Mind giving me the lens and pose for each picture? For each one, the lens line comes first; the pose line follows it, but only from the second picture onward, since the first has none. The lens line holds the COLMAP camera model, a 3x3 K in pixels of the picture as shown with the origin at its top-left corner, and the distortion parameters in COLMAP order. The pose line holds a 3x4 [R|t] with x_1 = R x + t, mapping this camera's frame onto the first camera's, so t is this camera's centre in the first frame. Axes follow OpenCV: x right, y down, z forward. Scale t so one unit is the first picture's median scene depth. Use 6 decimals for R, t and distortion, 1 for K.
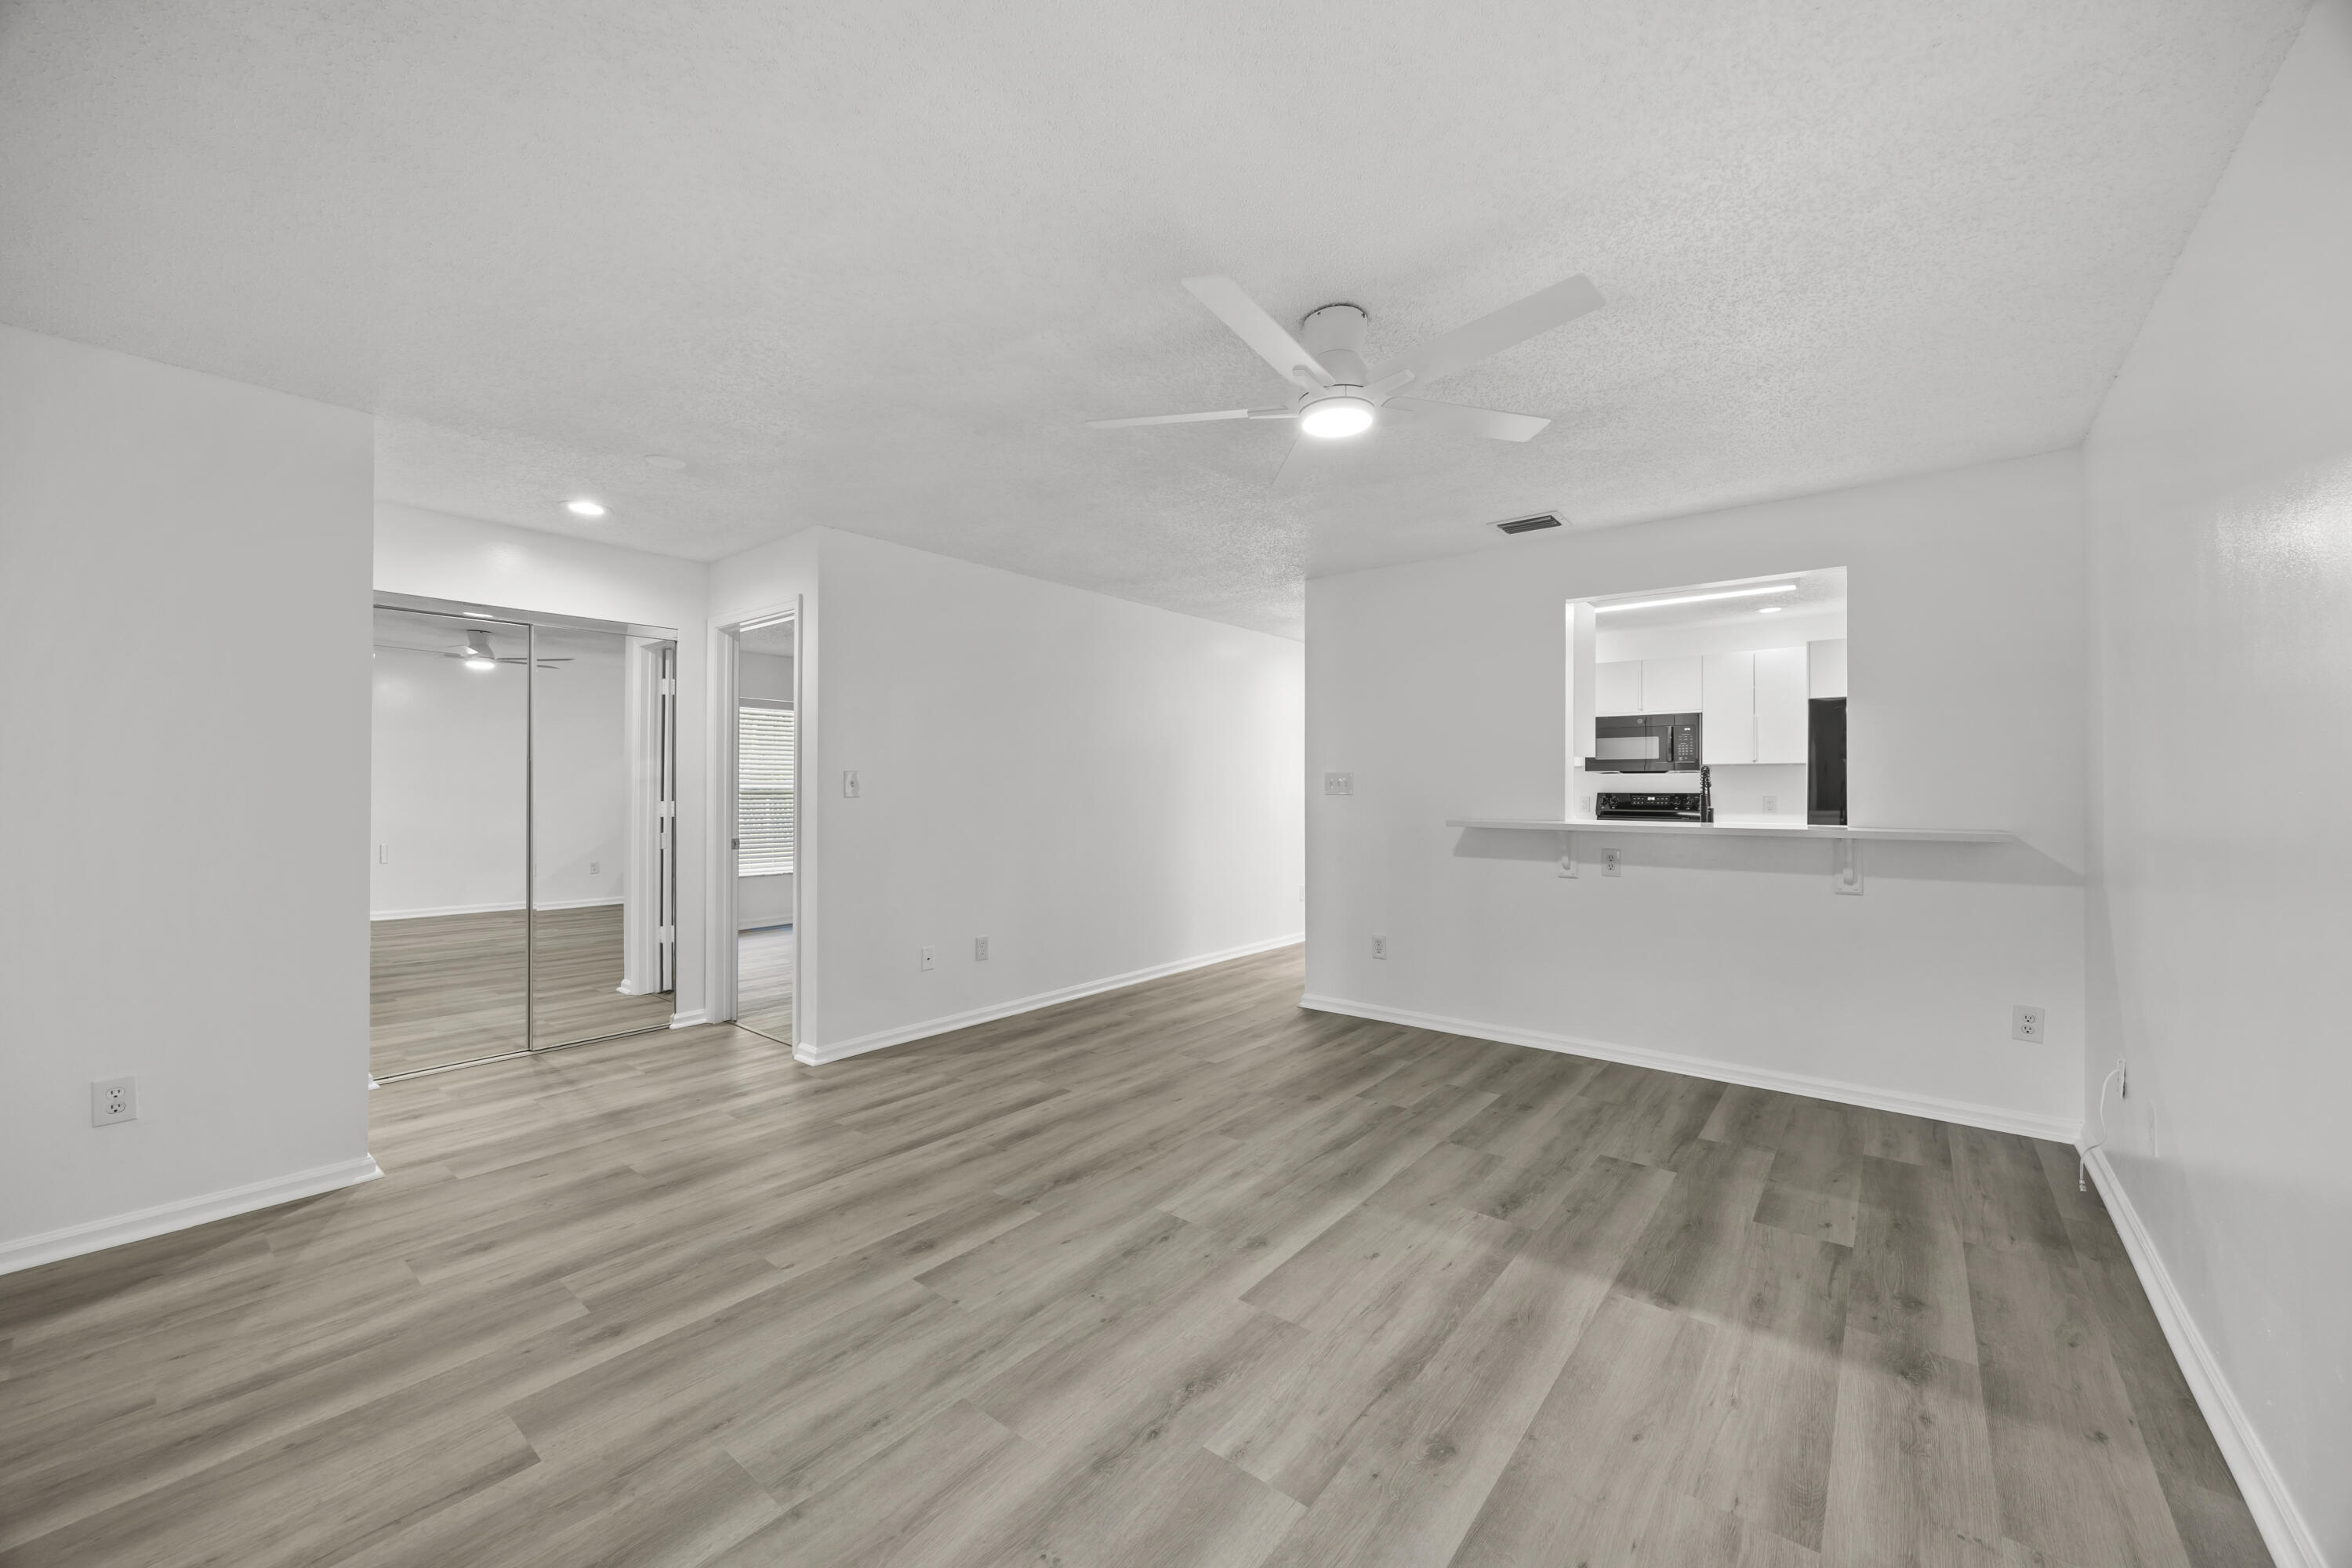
lens RADIAL K [[897.4, 0, 1181.2], [0, 897.4, 786.0], [0, 0, 1]] dist [-0.000667, 0.000226]
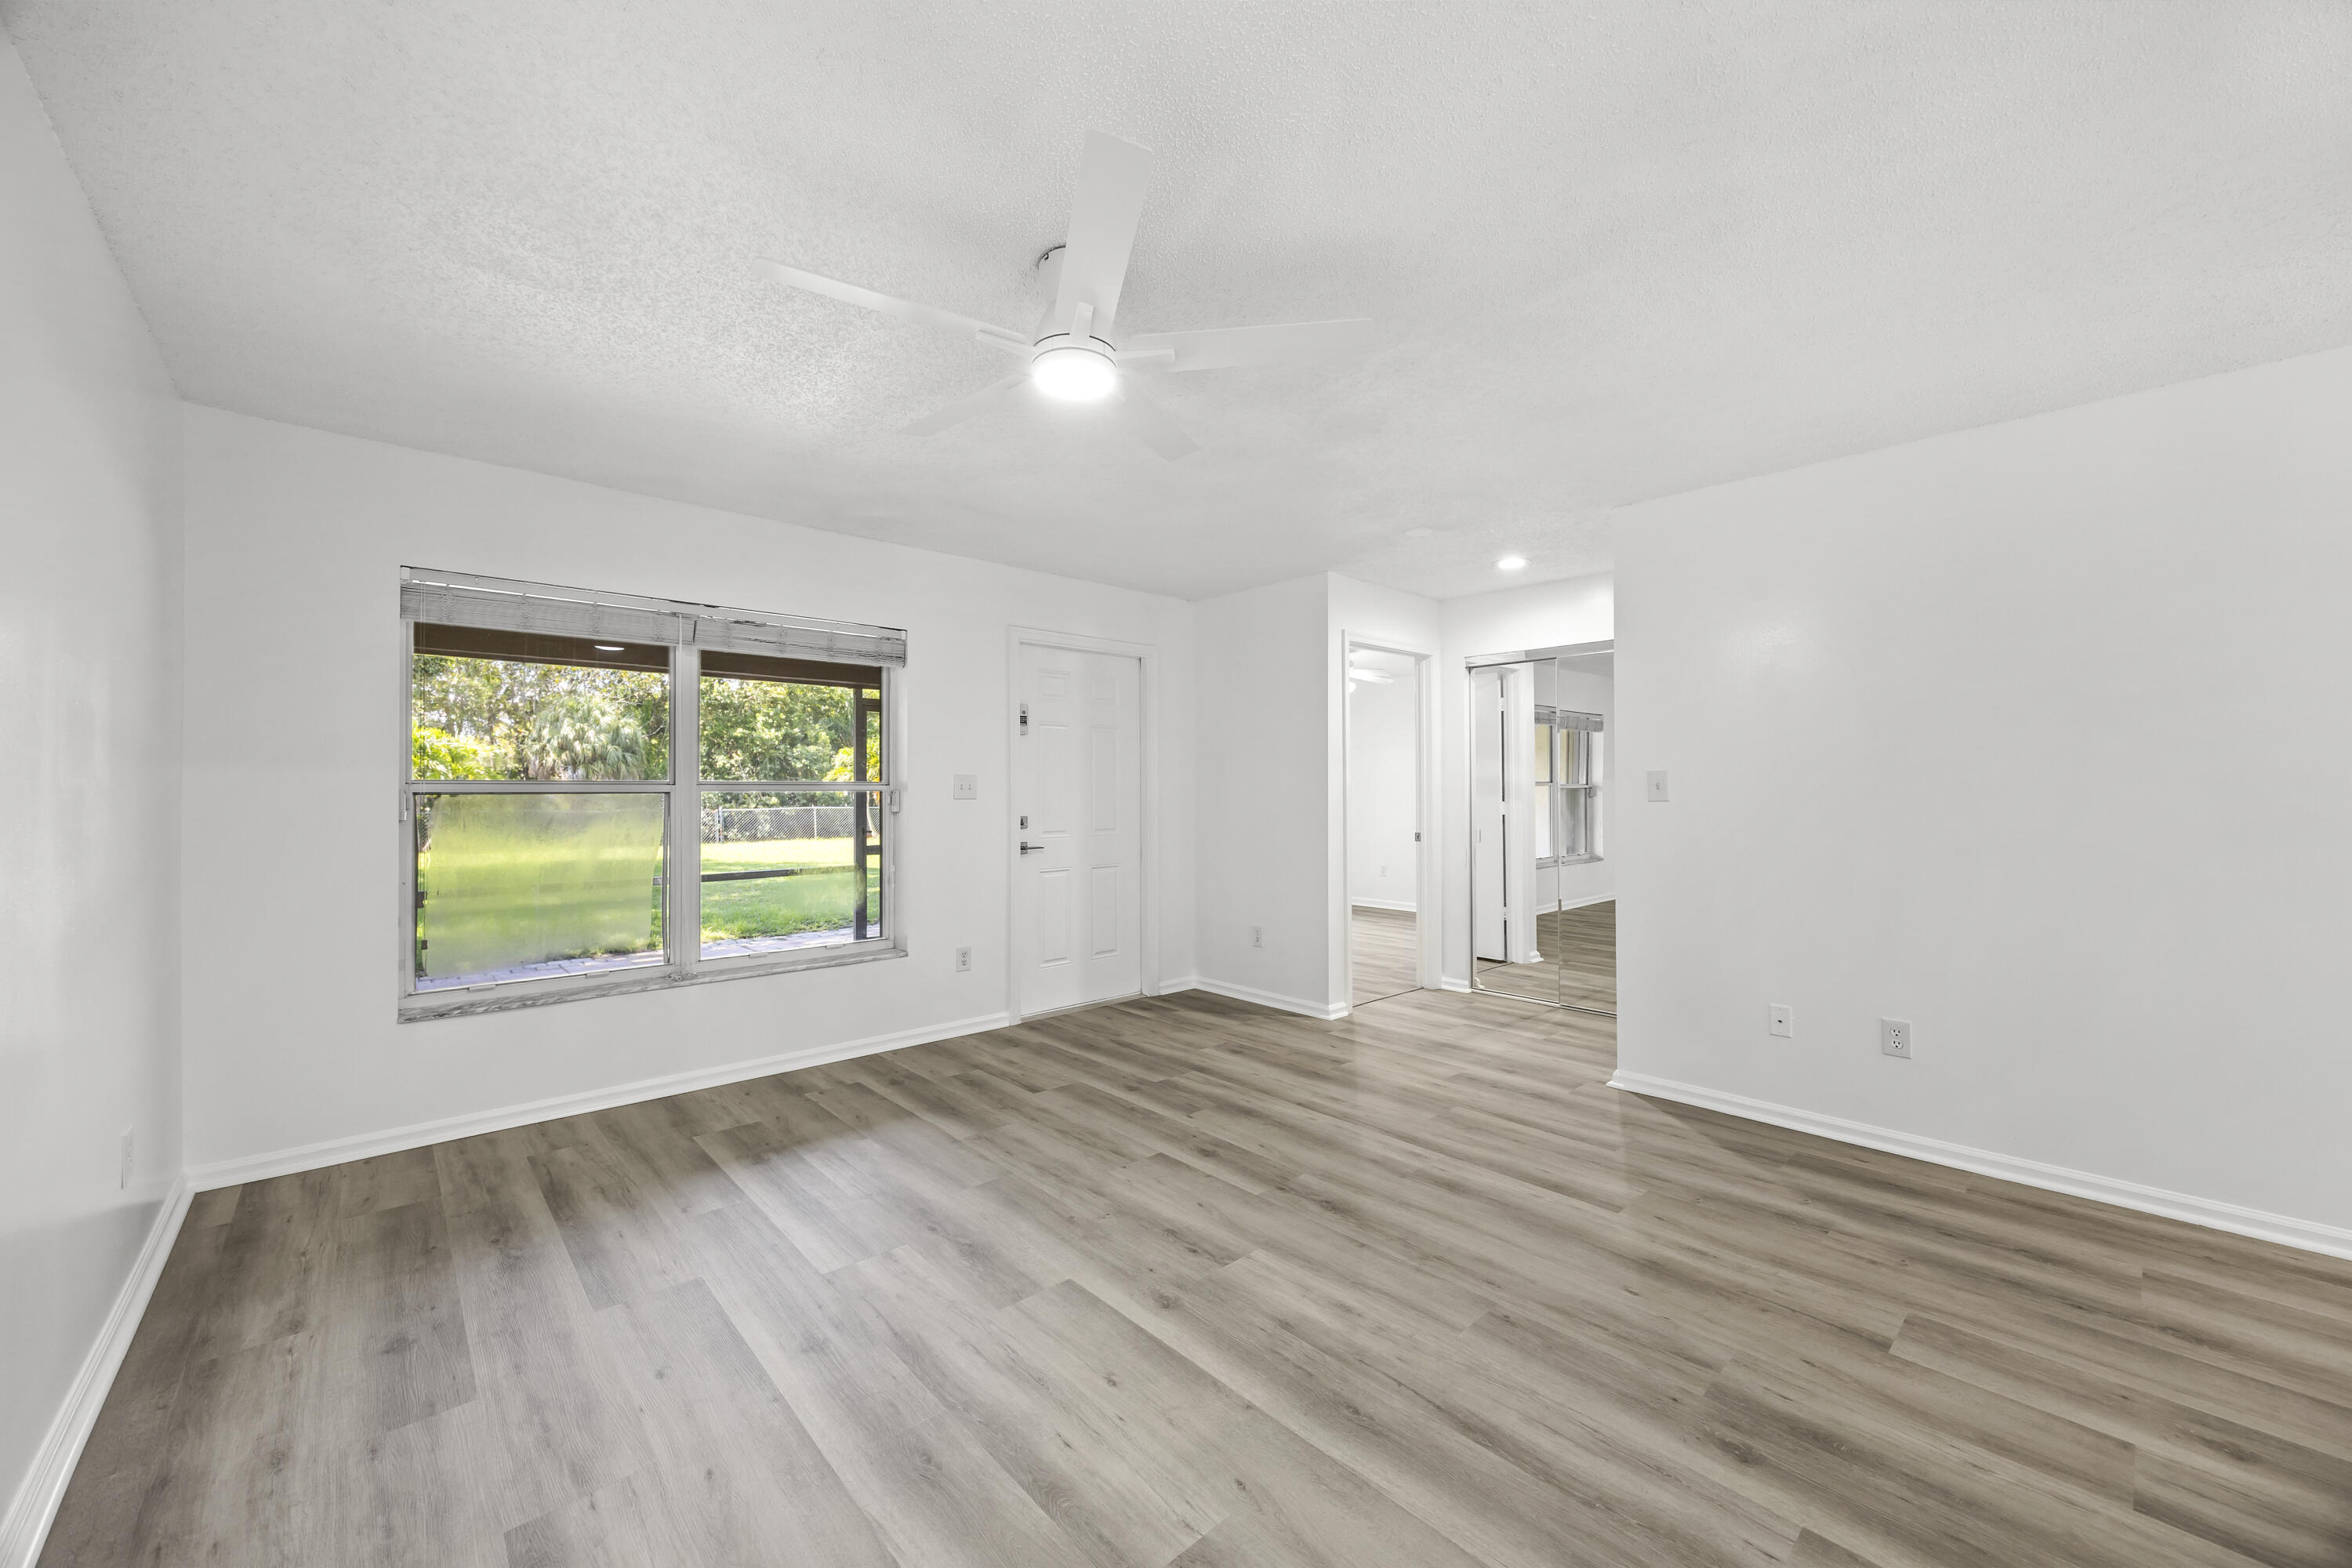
lens RADIAL K [[897.4, 0, 1181.2], [0, 897.4, 786.0], [0, 0, 1]] dist [-0.000667, 0.000226]
pose [[-0.159364, -0.006016, -0.987202, 0.878758], [0.004631, 0.999966, -0.006842, 0.004016], [0.987209, -0.005662, -0.159331, 1.057149]]
